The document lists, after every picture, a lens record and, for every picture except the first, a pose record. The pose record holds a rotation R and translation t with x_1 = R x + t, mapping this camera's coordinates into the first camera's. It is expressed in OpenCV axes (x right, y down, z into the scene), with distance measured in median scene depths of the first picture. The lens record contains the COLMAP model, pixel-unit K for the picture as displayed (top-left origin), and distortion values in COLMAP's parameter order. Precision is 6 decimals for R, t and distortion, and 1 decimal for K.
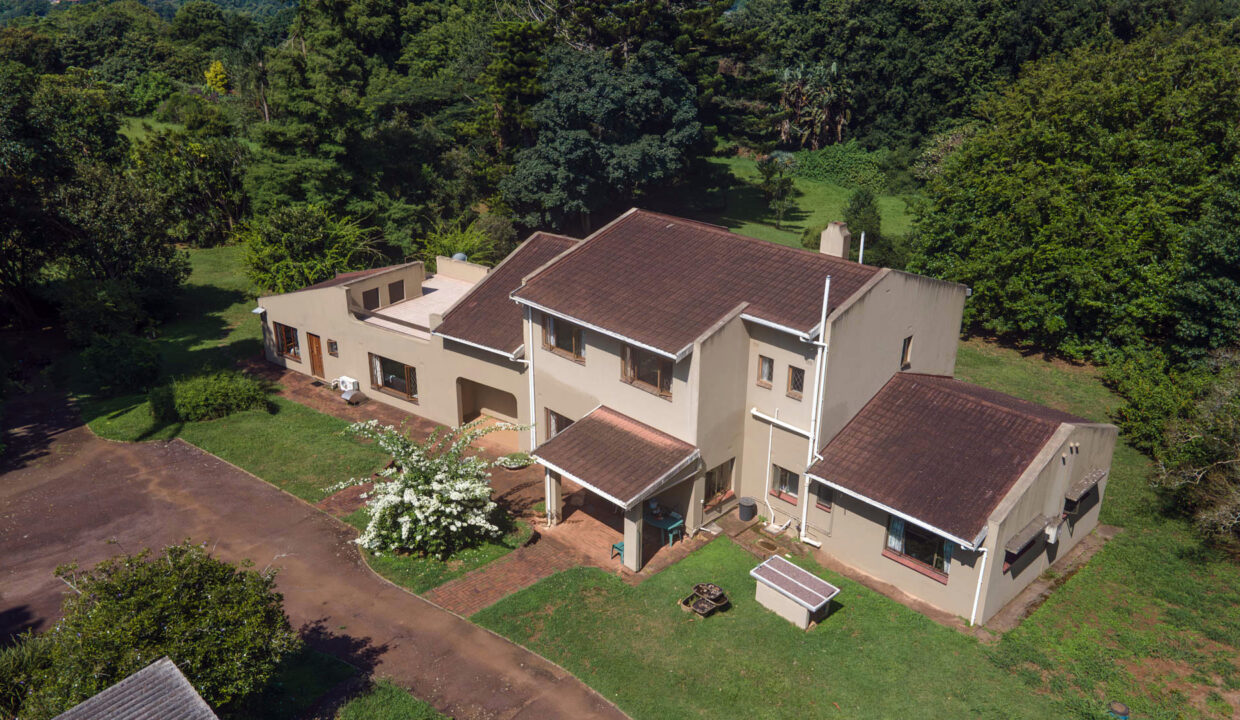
lens RADIAL K [[945.9, 0, 616.5], [0, 945.9, 354.8], [0, 0, 1]] dist [-0.003530, 0.089699]
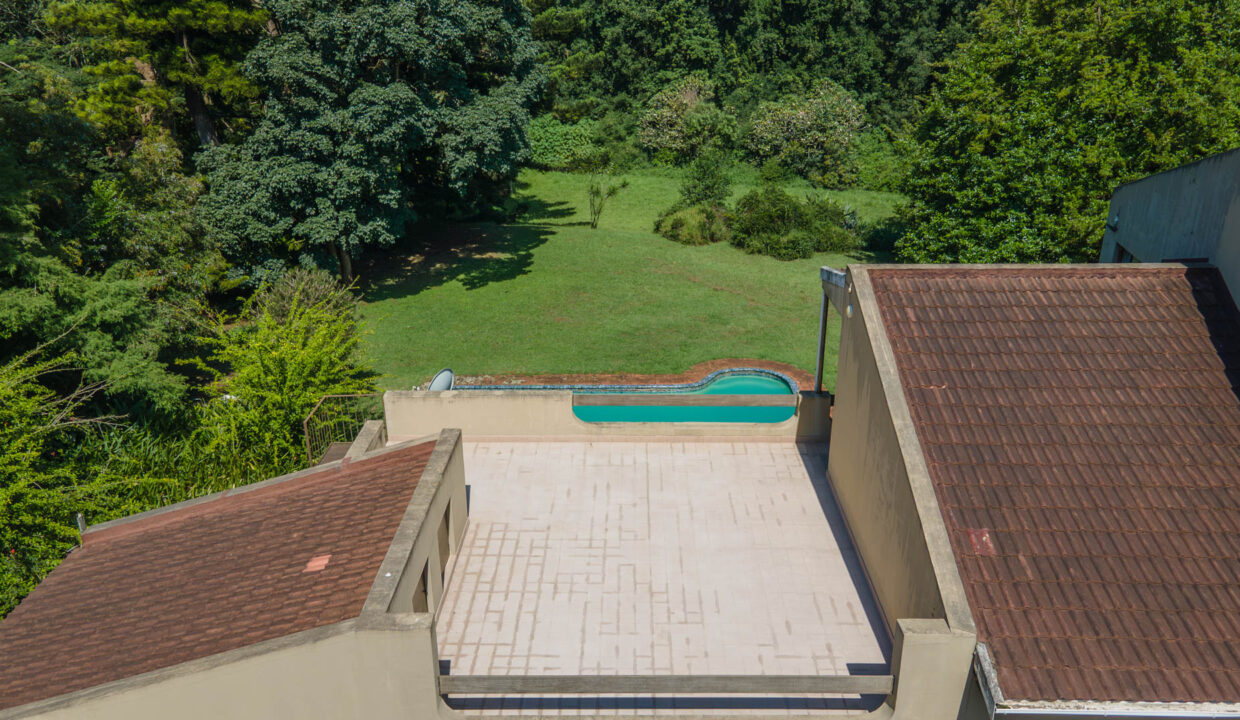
lens RADIAL K [[945.9, 0, 616.5], [0, 945.9, 354.8], [0, 0, 1]] dist [-0.003530, 0.089699]
pose [[0.847605, -0.216516, 0.484444, -0.211701], [0.220477, 0.974129, 0.049618, -0.089332], [-0.482654, 0.064752, 0.873414, 0.484755]]
